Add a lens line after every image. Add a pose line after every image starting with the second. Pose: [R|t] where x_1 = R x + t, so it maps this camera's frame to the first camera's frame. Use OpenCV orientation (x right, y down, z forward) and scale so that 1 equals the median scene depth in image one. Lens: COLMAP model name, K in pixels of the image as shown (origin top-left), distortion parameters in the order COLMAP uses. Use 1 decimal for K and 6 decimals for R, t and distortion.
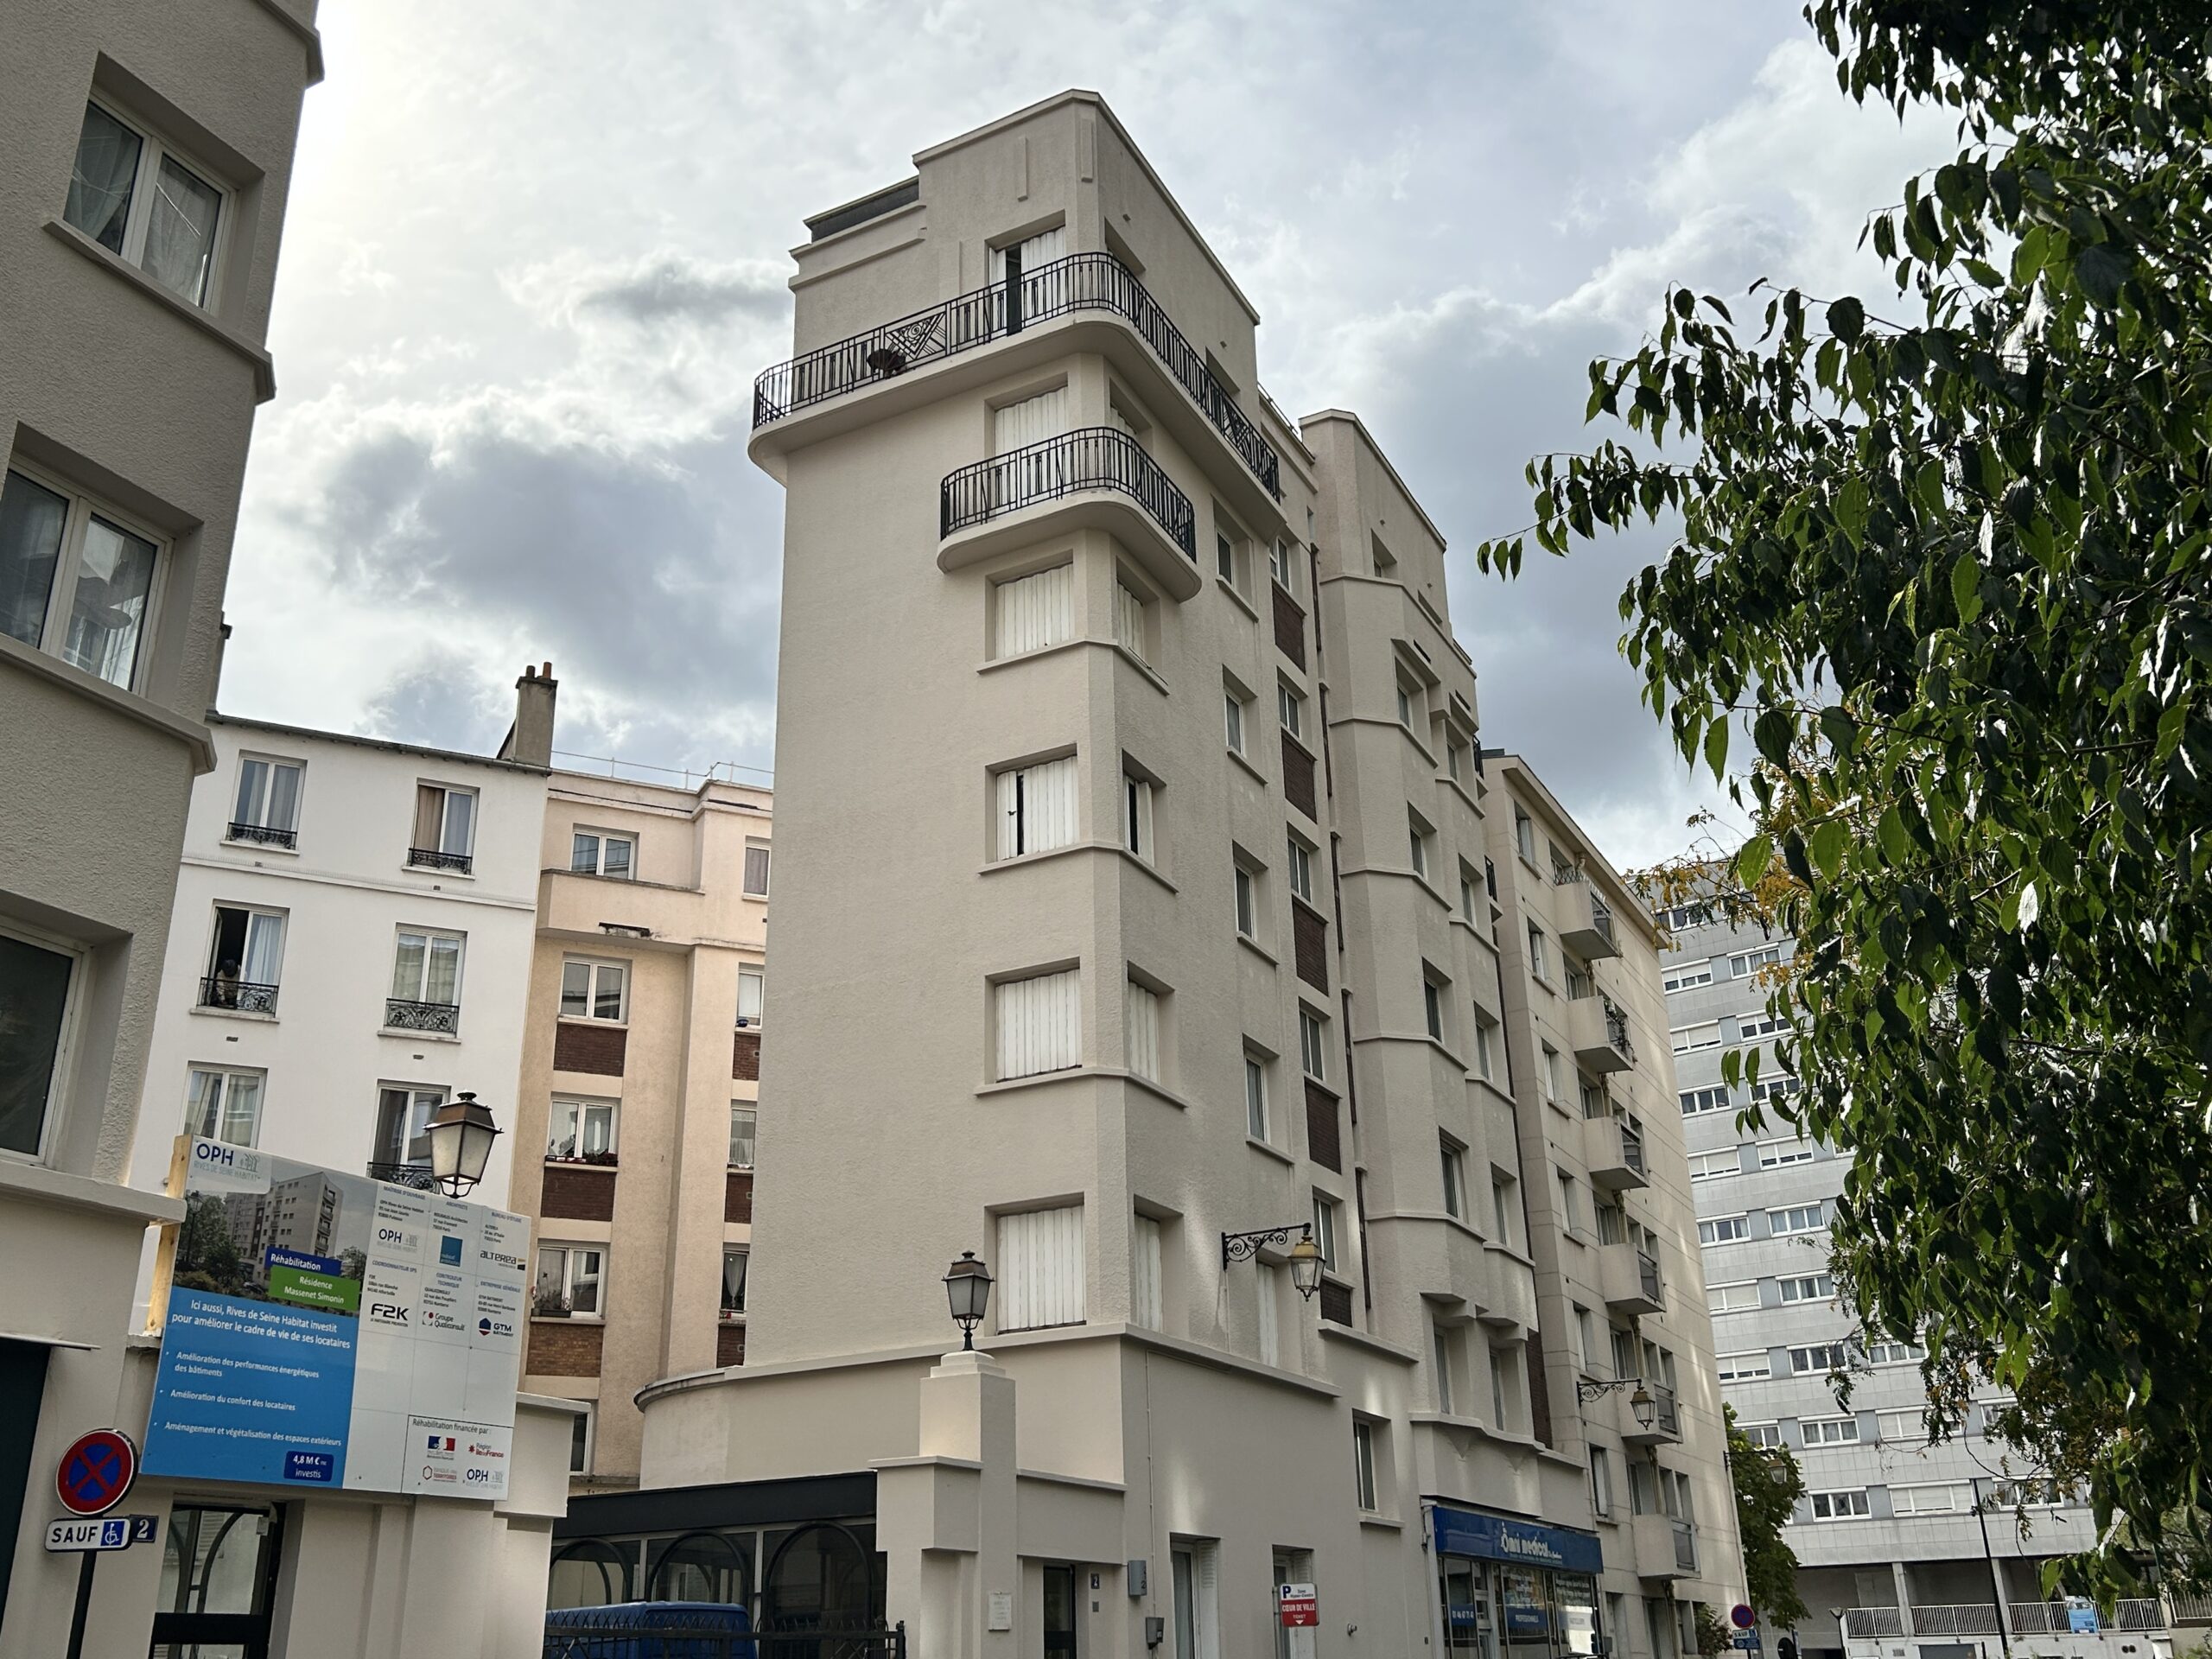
lens RADIAL K [[2052.4, 0, 1106.0], [0, 2052.4, 829.5], [0, 0, 1]] dist [0.154570, 0.000718]
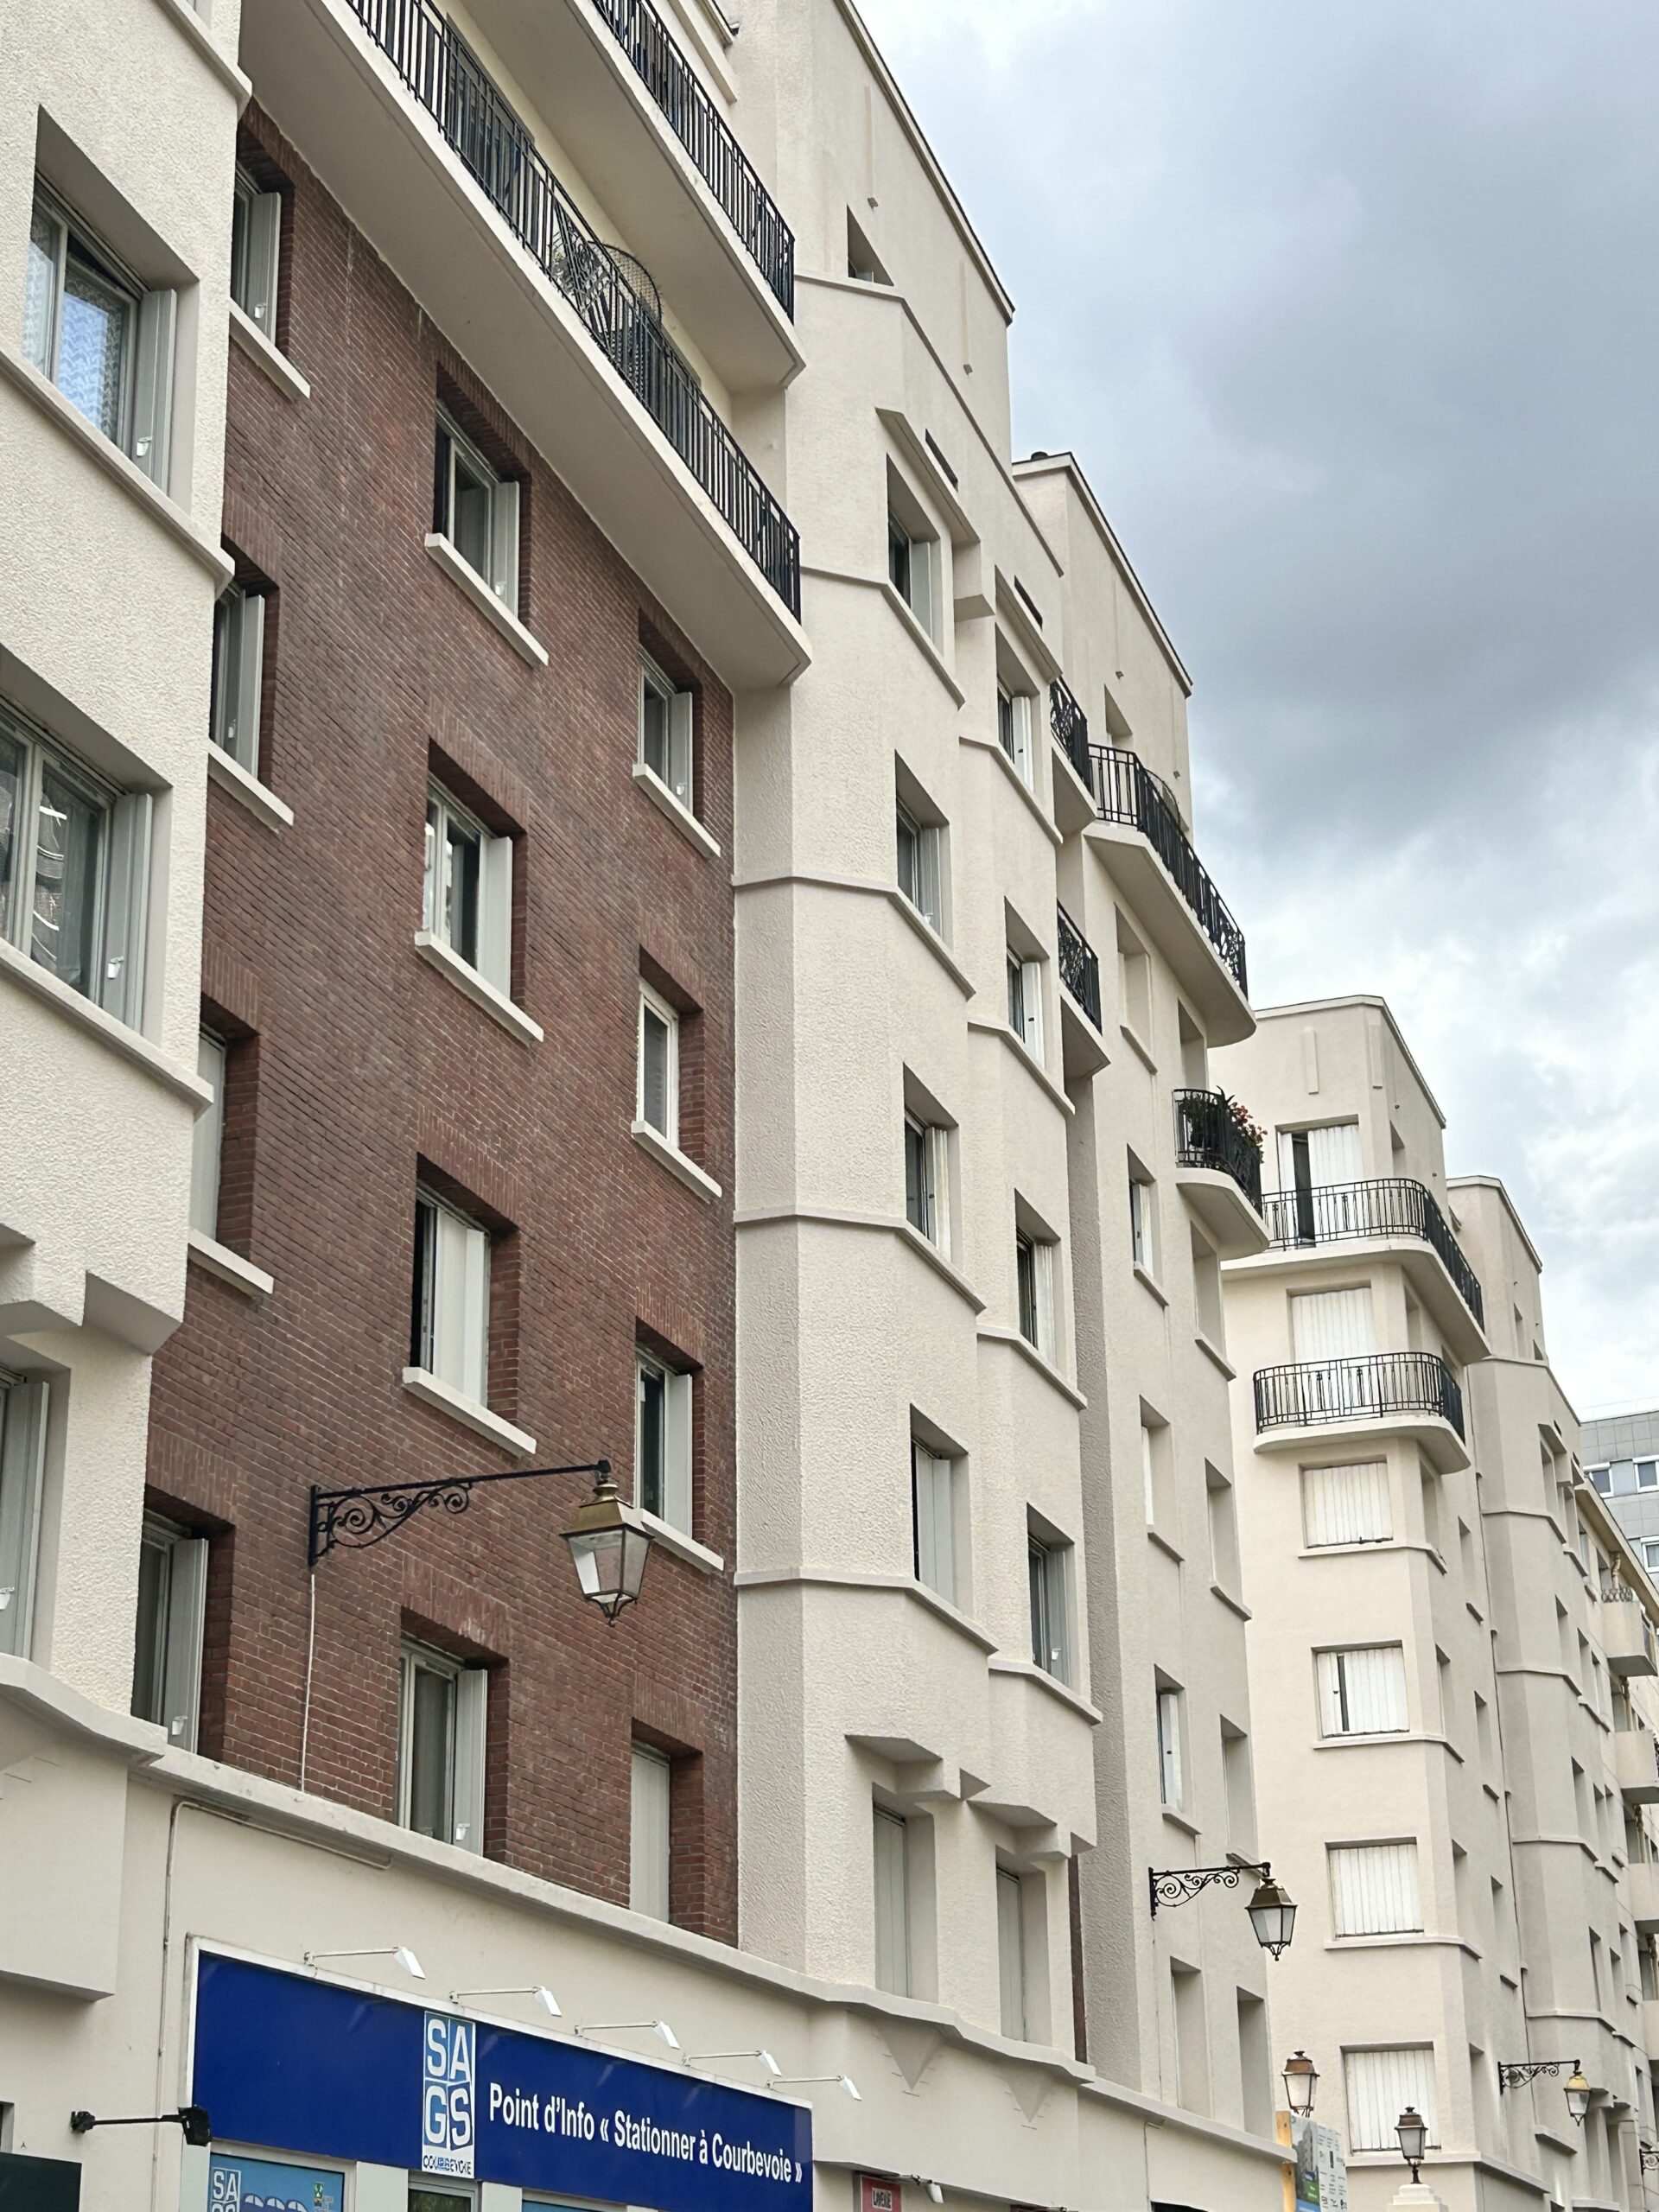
lens RADIAL K [[3515.1, 0, 829.5], [0, 3515.1, 1106.0], [0, 0, 1]] dist [0.065978, 0.086281]
pose [[0.989888, 0.064419, 0.126378, -0.546911], [-0.067679, 0.997472, 0.021671, -0.329014], [-0.124663, -0.030005, 0.991745, -0.846811]]
